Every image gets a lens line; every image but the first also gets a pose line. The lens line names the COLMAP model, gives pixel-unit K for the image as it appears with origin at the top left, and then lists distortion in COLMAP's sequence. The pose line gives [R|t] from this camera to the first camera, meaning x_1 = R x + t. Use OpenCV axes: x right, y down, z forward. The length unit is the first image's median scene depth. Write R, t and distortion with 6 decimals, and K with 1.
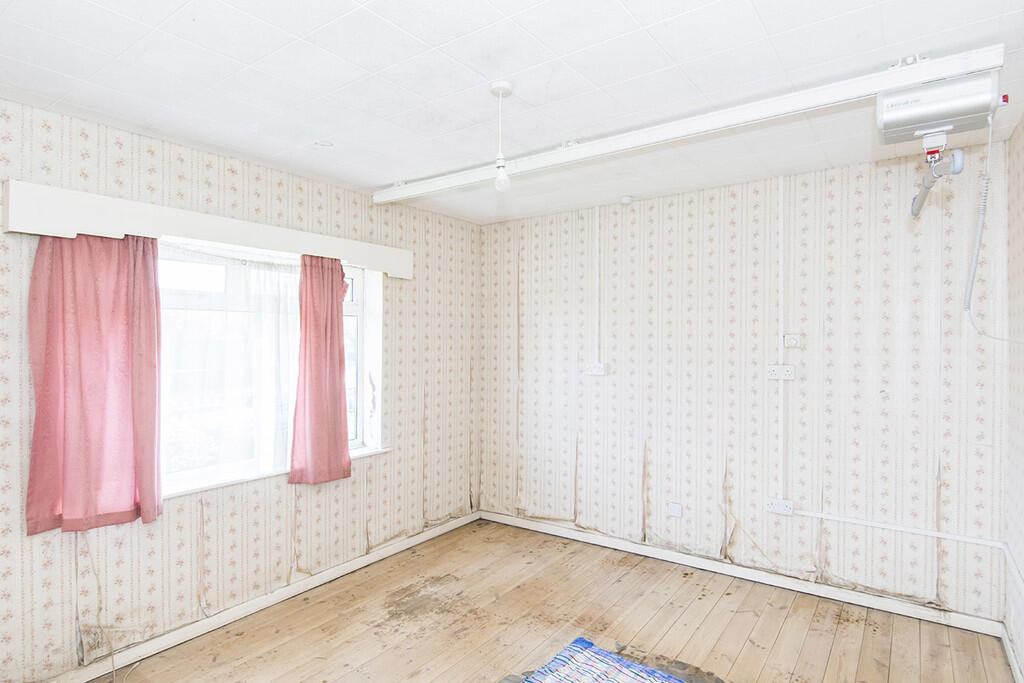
lens RADIAL K [[546.2, 0, 512.8], [0, 546.2, 344.1], [0, 0, 1]] dist [0.029602, -0.018123]
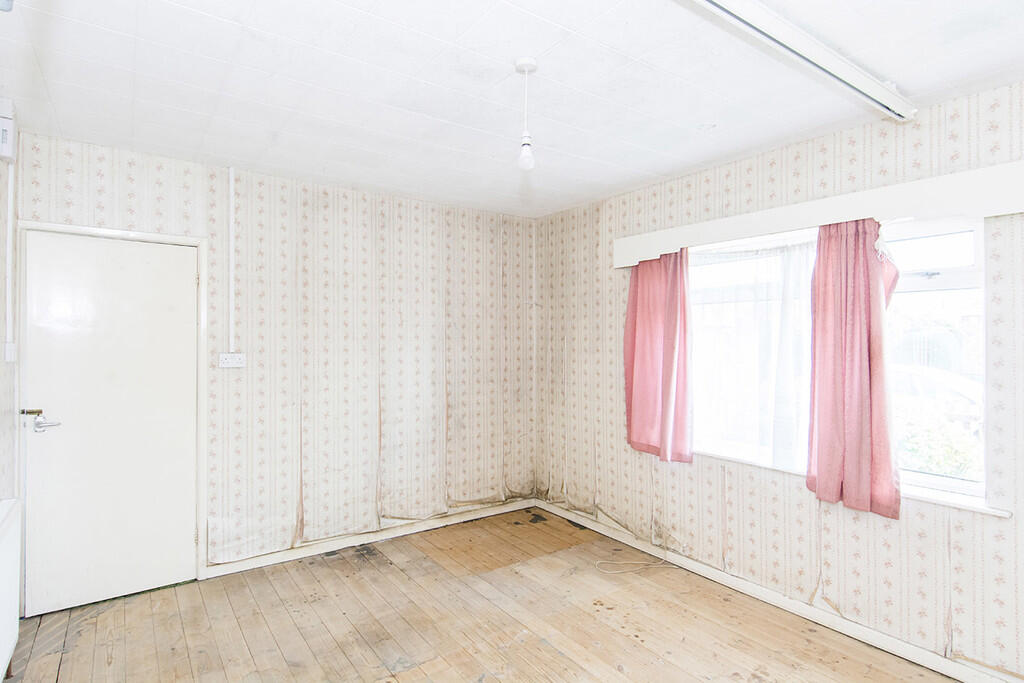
lens RADIAL K [[543.5, 0, 512.7], [0, 543.5, 324.5], [0, 0, 1]] dist [0.002308, -0.015628]
pose [[-0.319029, -0.021306, -0.947506, 0.627455], [-0.007130, 0.999773, -0.020081, 0.010620], [0.947718, 0.000349, -0.319108, 0.901721]]
